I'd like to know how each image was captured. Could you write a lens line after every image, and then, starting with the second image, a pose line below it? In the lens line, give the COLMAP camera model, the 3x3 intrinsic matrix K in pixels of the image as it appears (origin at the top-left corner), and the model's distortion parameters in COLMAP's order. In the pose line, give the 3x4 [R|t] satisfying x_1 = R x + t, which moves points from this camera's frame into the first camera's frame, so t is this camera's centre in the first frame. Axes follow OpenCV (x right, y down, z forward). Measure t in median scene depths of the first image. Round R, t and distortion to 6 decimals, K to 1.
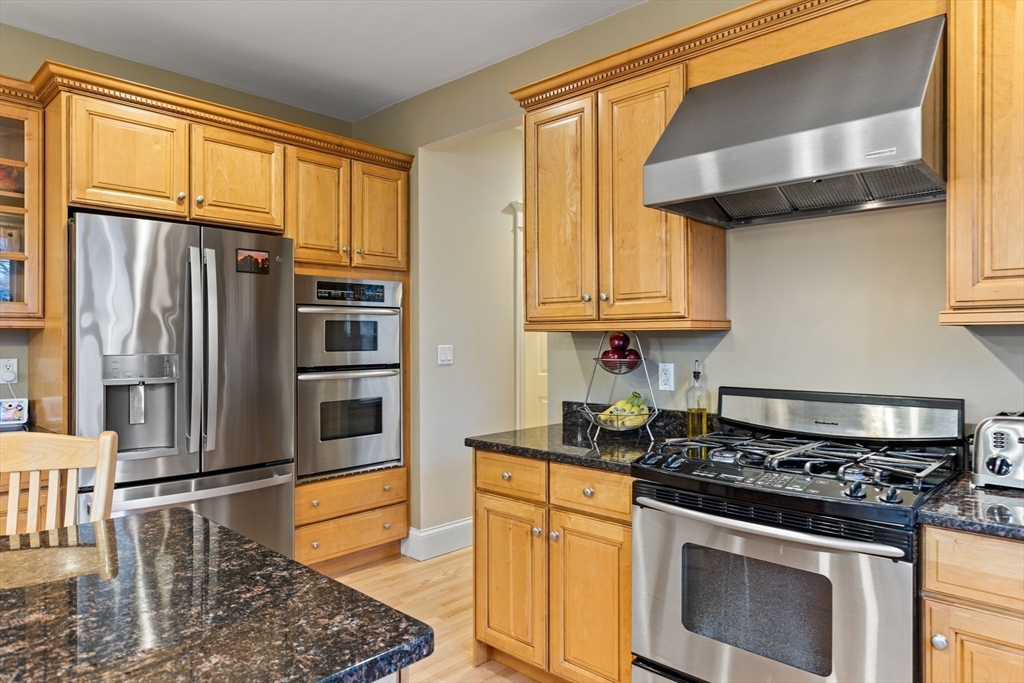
lens RADIAL K [[644.6, 0, 515.6], [0, 644.6, 342.8], [0, 0, 1]] dist [-0.000309, -0.001716]
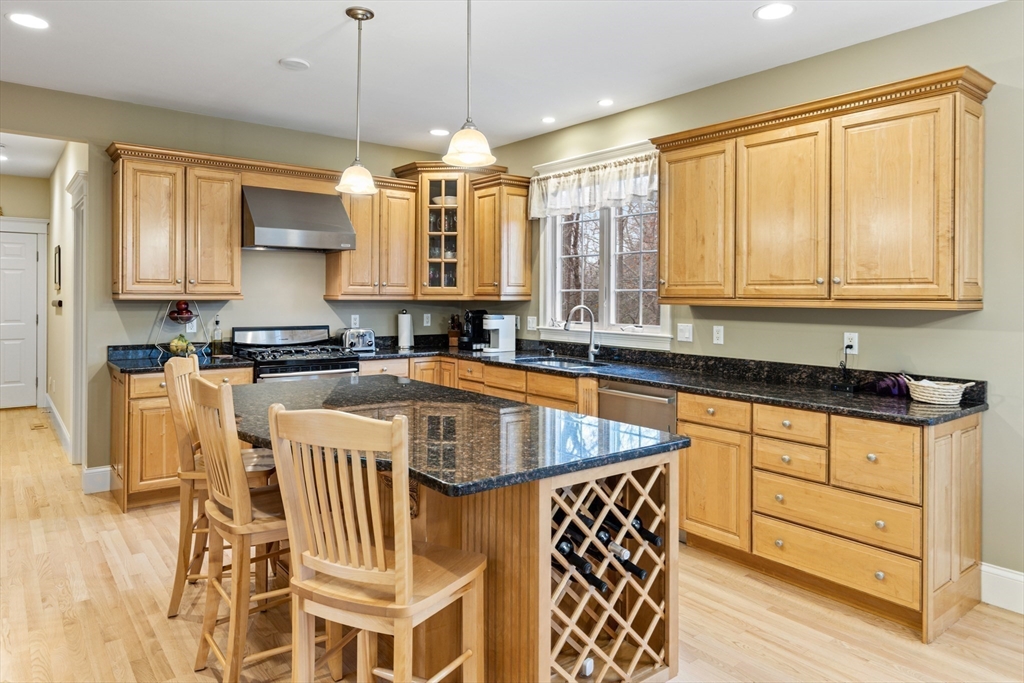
lens RADIAL K [[653.3, 0, 505.1], [0, 653.3, 299.0], [0, 0, 1]] dist [0.008225, -0.001019]
pose [[0.159532, 0.003109, 0.987188, -1.573746], [-0.000769, 0.999995, -0.003025, -0.016333], [-0.987192, -0.000276, 0.159533, -0.178003]]
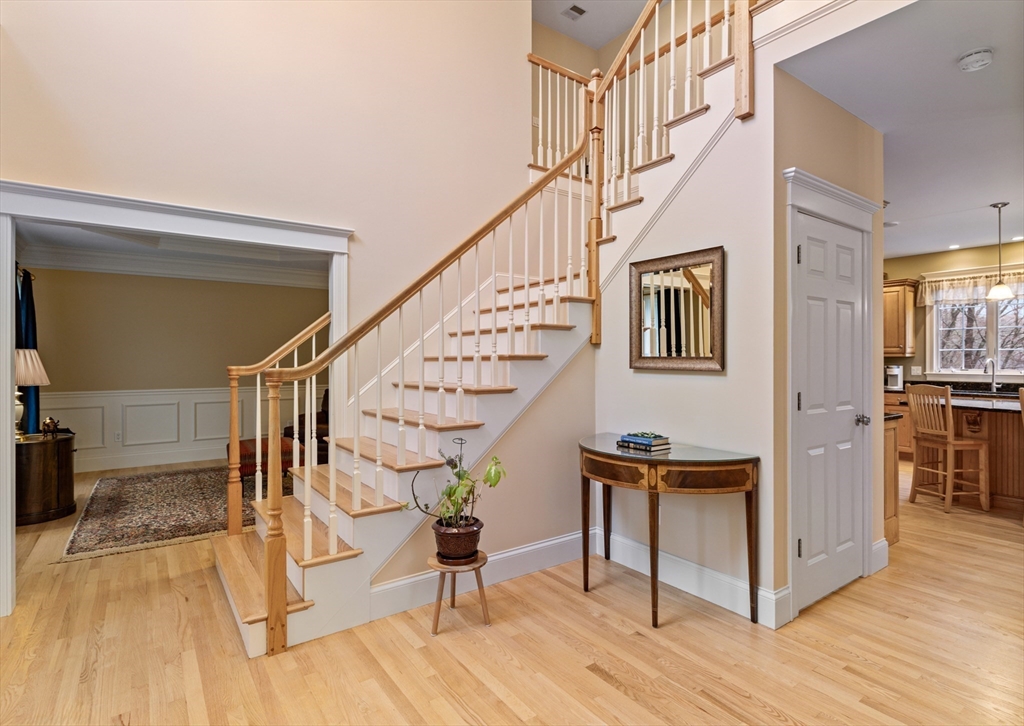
lens RADIAL K [[534.8, 0, 519.9], [0, 534.8, 362.0], [0, 0, 1]] dist [0.010838, -0.000424]
pose [[0.202346, -0.010566, 0.979257, -2.697739], [0.016409, 0.999838, 0.007398, -0.045507], [-0.979177, 0.014571, 0.202487, 1.633647]]
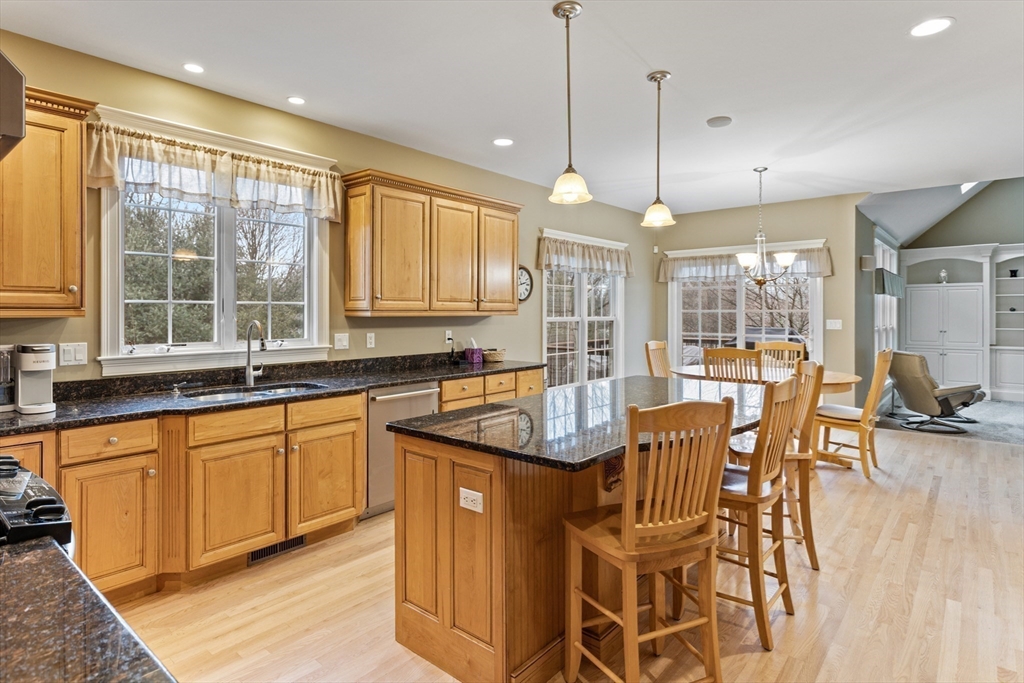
lens RADIAL K [[549.8, 0, 529.5], [0, 549.8, 309.6], [0, 0, 1]] dist [0.004614, 0.000858]
pose [[-0.998019, 0.001070, -0.062897, -0.228475], [0.000420, 0.999946, 0.010353, -0.044441], [0.062905, 0.010306, -0.997966, 1.311670]]
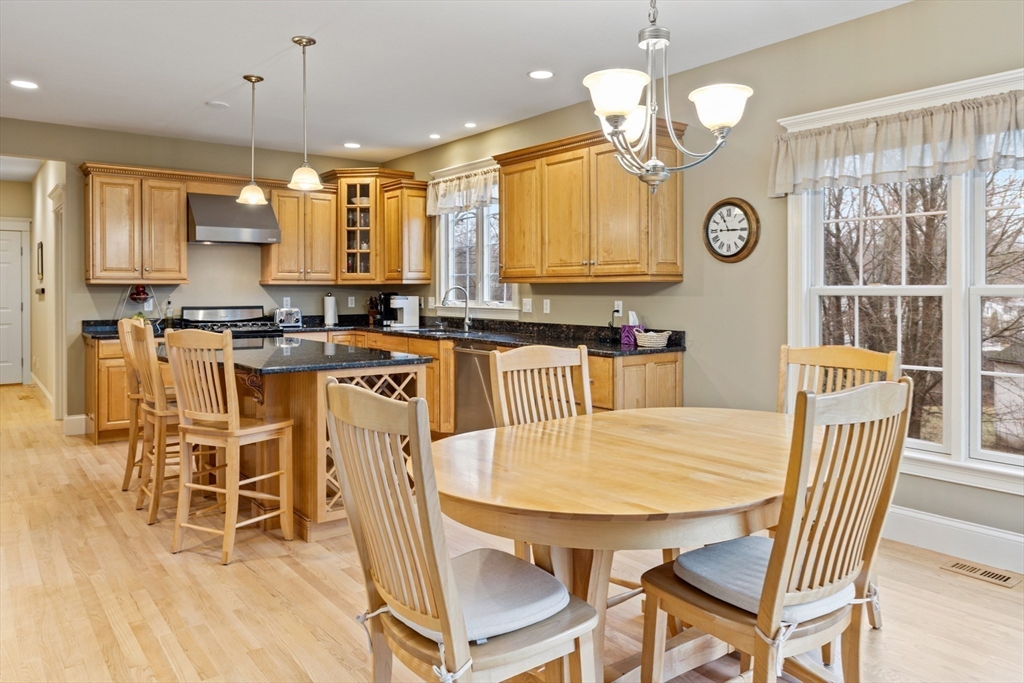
lens RADIAL K [[716.2, 0, 510.1], [0, 716.2, 296.1], [0, 0, 1]] dist [-0.005905, 0.005206]
pose [[0.169931, -0.000948, 0.985456, -2.204319], [0.007142, 0.999974, -0.000269, 0.035879], [-0.985430, 0.007084, 0.169933, -0.734240]]
